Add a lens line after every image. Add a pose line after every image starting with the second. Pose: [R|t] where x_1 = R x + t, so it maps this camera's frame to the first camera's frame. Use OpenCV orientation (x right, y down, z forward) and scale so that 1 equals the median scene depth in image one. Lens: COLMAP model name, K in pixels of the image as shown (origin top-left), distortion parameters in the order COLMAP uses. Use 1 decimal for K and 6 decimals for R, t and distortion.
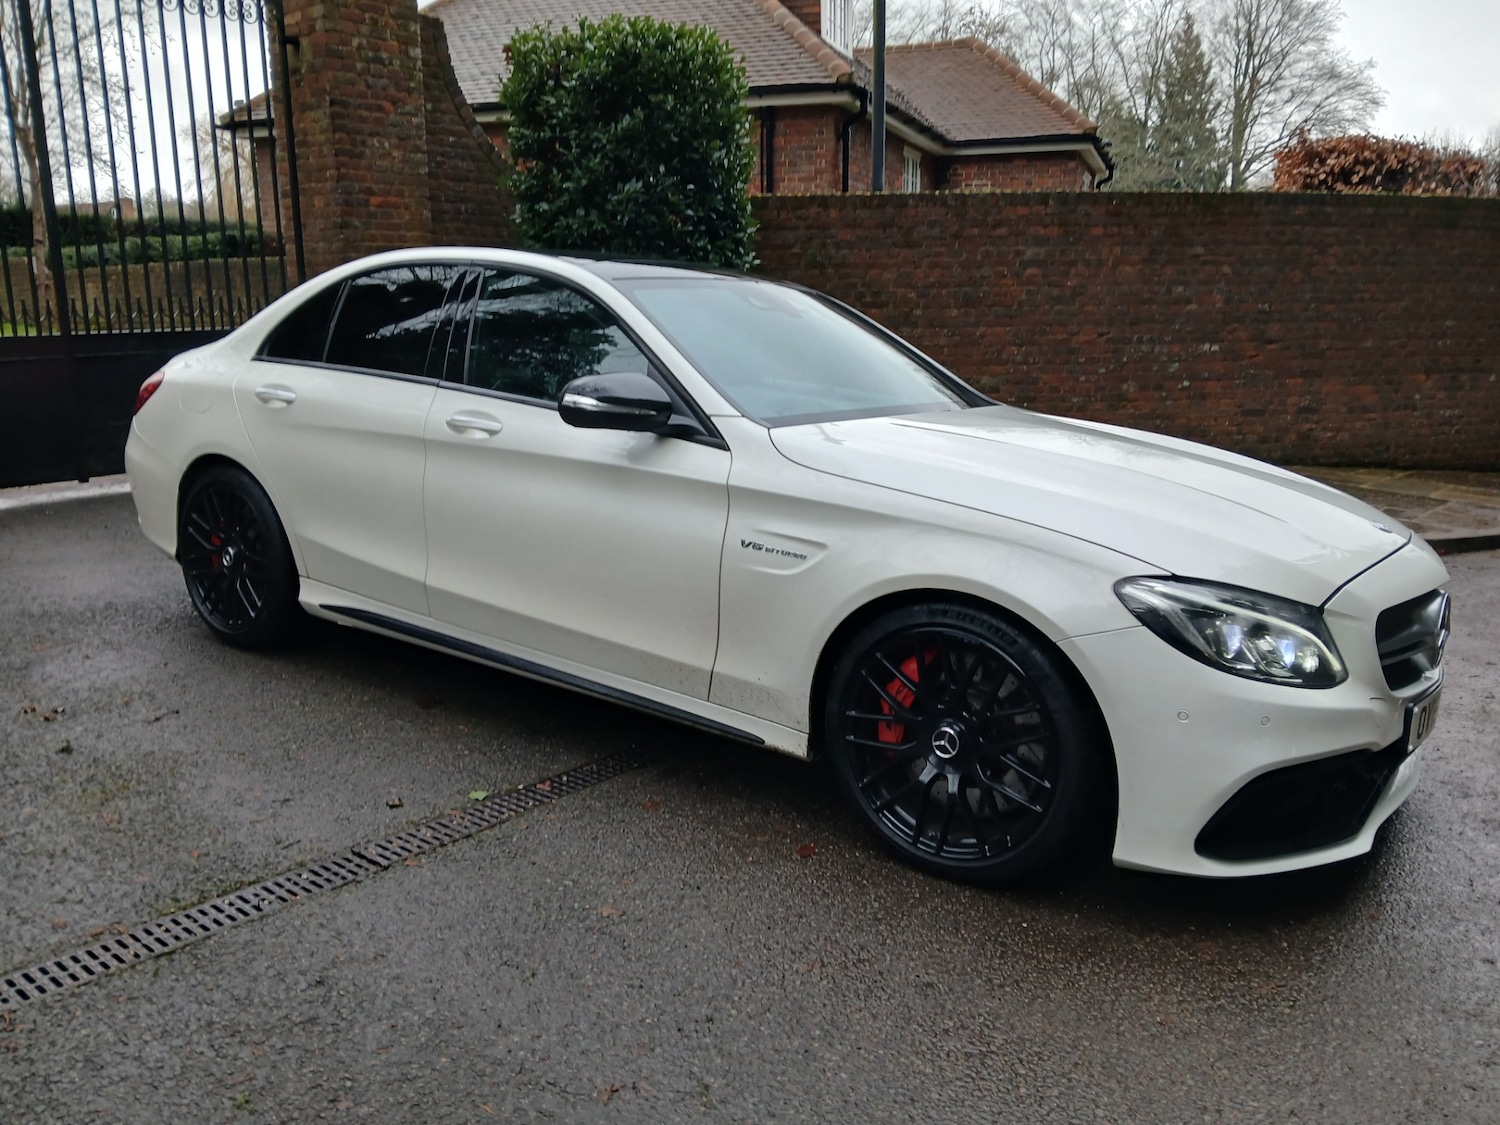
lens RADIAL K [[1166.2, 0, 750.0], [0, 1166.2, 562.5], [0, 0, 1]] dist [0.042622, -0.096095]
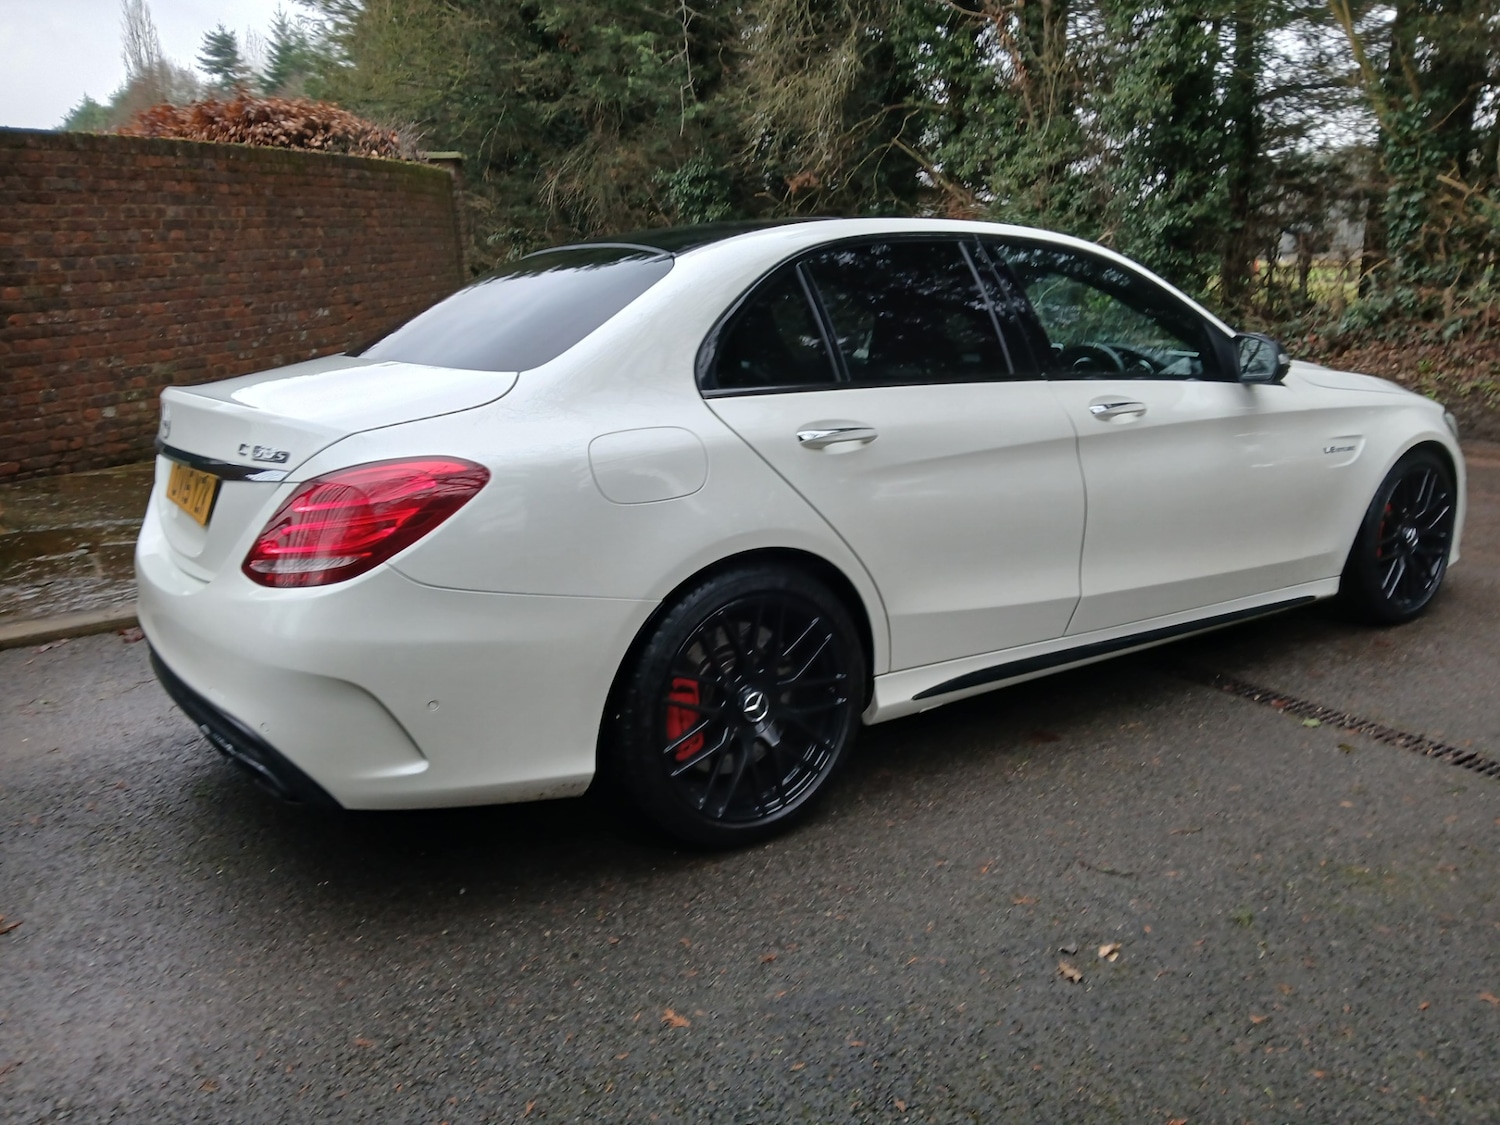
lens RADIAL K [[1166.1, 0, 759.4], [0, 1166.1, 564.1], [0, 0, 1]] dist [0.041195, -0.089610]
pose [[0.332916, -0.257780, 0.907037, -0.447645], [0.224188, 0.955964, 0.189400, -0.088776], [-0.915918, 0.140292, 0.376047, 0.338090]]
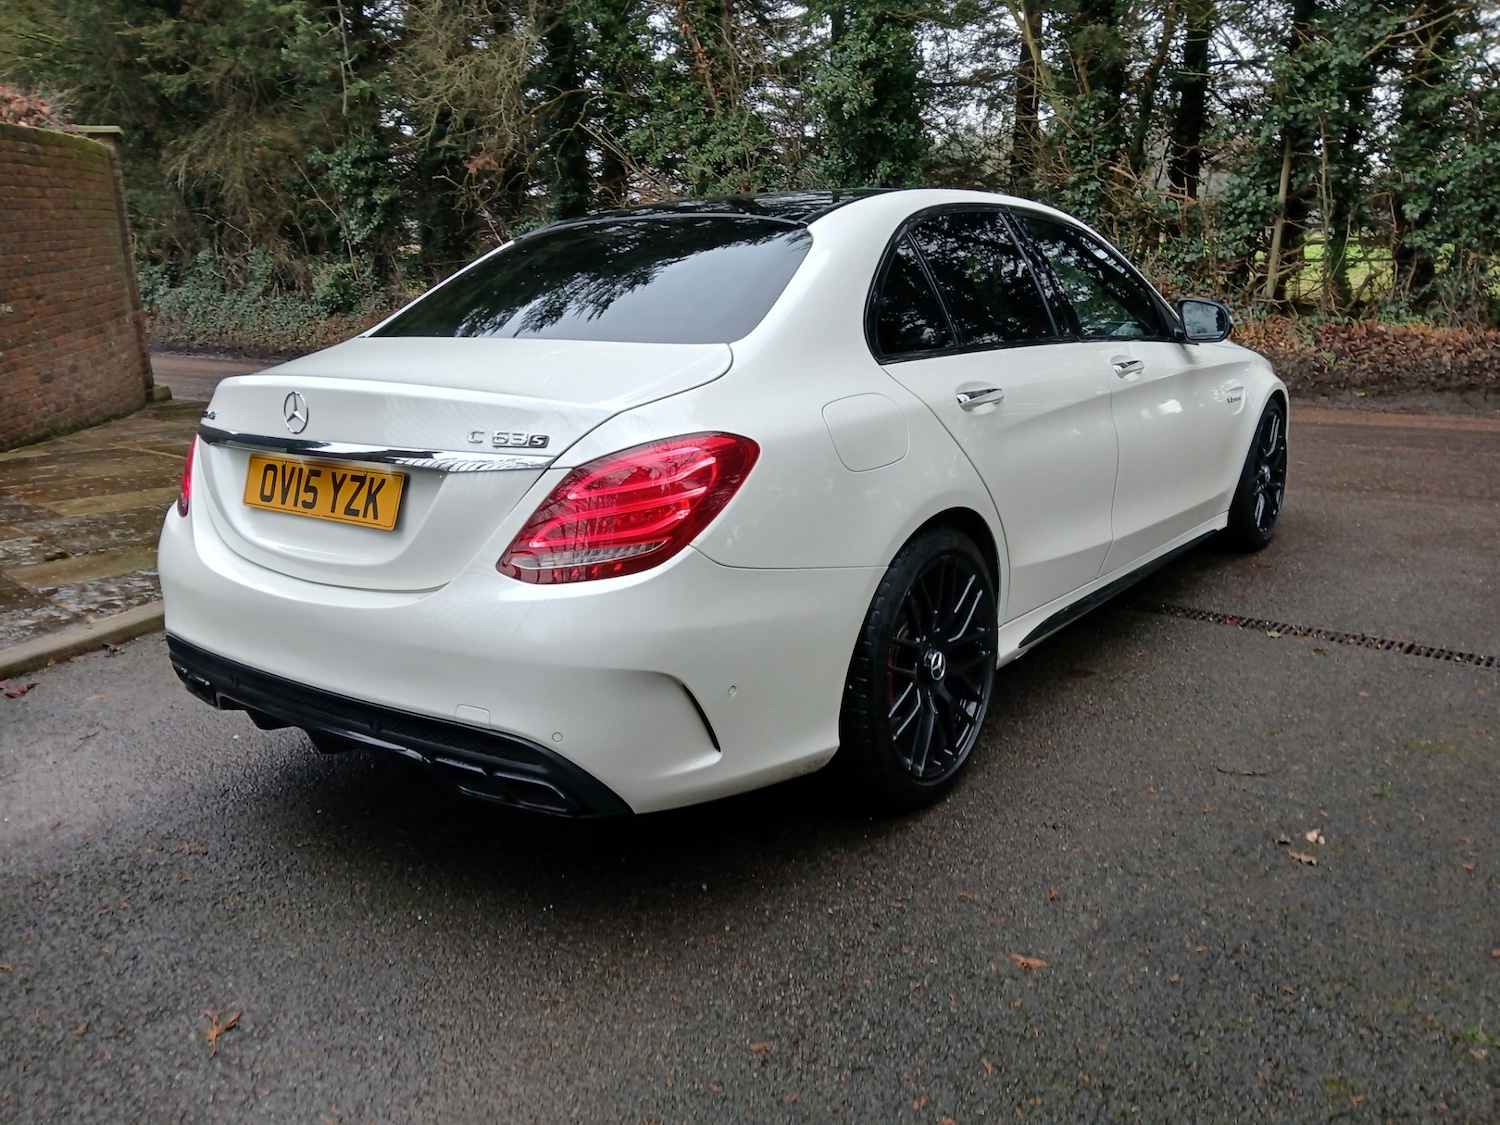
lens RADIAL K [[1166.2, 0, 750.0], [0, 1166.2, 562.5], [0, 0, 1]] dist [0.042622, -0.096095]
pose [[0.018241, -0.279799, 0.959885, -0.472797], [0.234851, 0.934384, 0.267902, -0.115063], [-0.971860, 0.220543, 0.082755, 0.466829]]
